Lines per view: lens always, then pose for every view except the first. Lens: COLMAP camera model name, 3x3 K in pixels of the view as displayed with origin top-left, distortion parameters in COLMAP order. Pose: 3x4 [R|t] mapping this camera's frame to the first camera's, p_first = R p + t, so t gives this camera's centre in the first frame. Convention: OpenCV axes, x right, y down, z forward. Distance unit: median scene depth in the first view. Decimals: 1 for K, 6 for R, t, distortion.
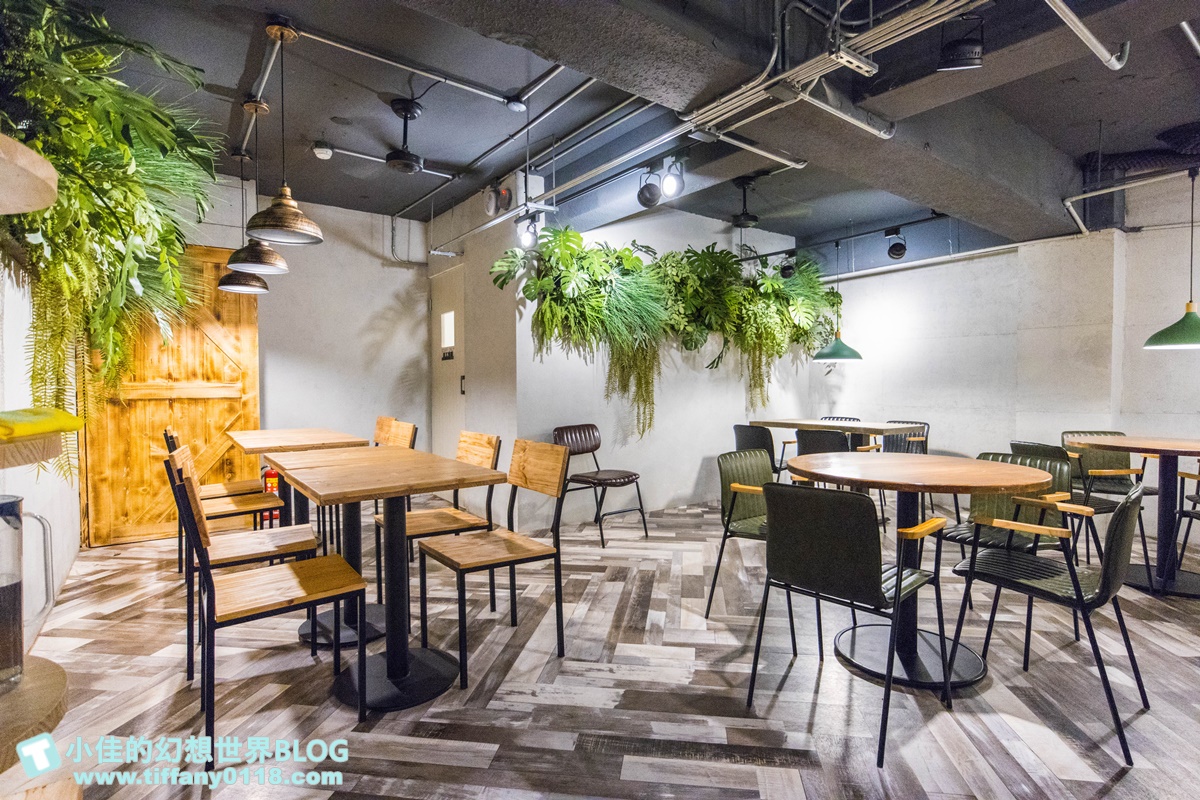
lens RADIAL K [[601.4, 0, 600.0], [0, 601.4, 400.0], [0, 0, 1]] dist [-0.011322, -0.000175]
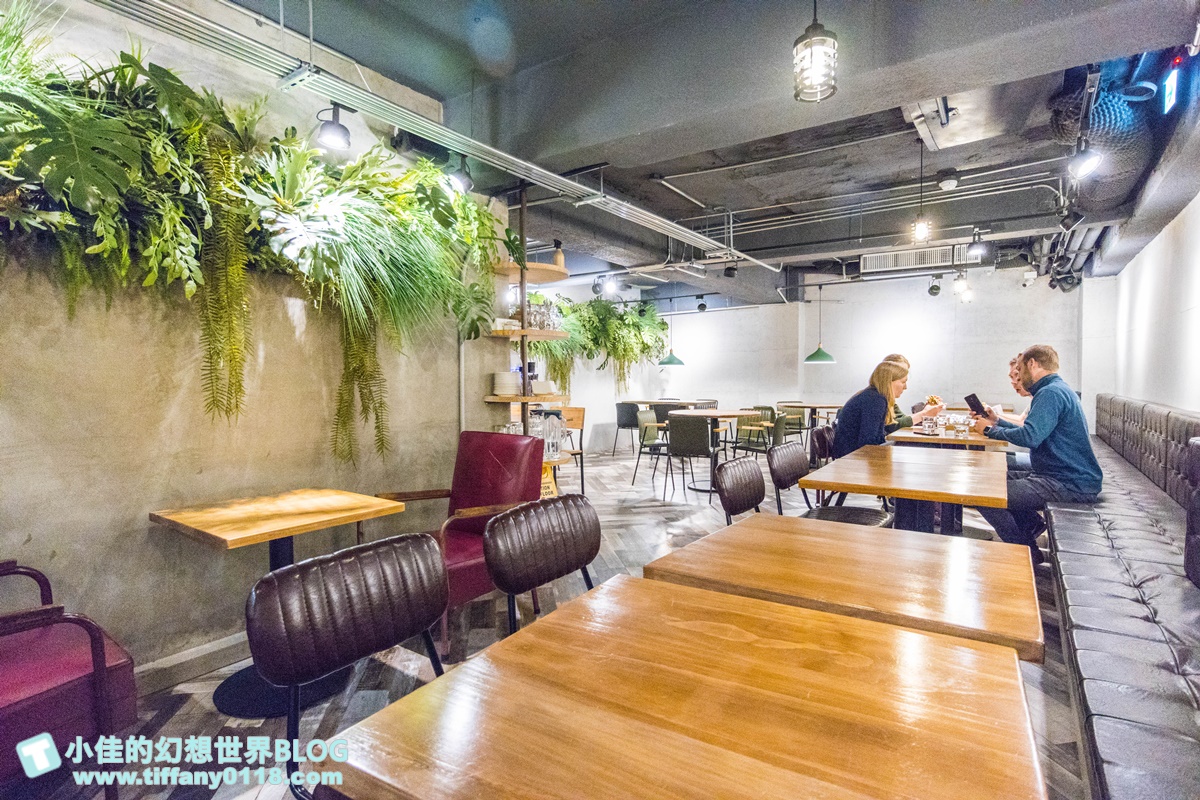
lens RADIAL K [[601.4, 0, 600.0], [0, 601.4, 400.0], [0, 0, 1]] dist [-0.011322, -0.000175]
pose [[0.948993, -0.018704, 0.314741, -0.329499], [0.014554, 0.999773, 0.015528, 0.004574], [-0.314961, -0.010156, 0.949050, -0.559820]]
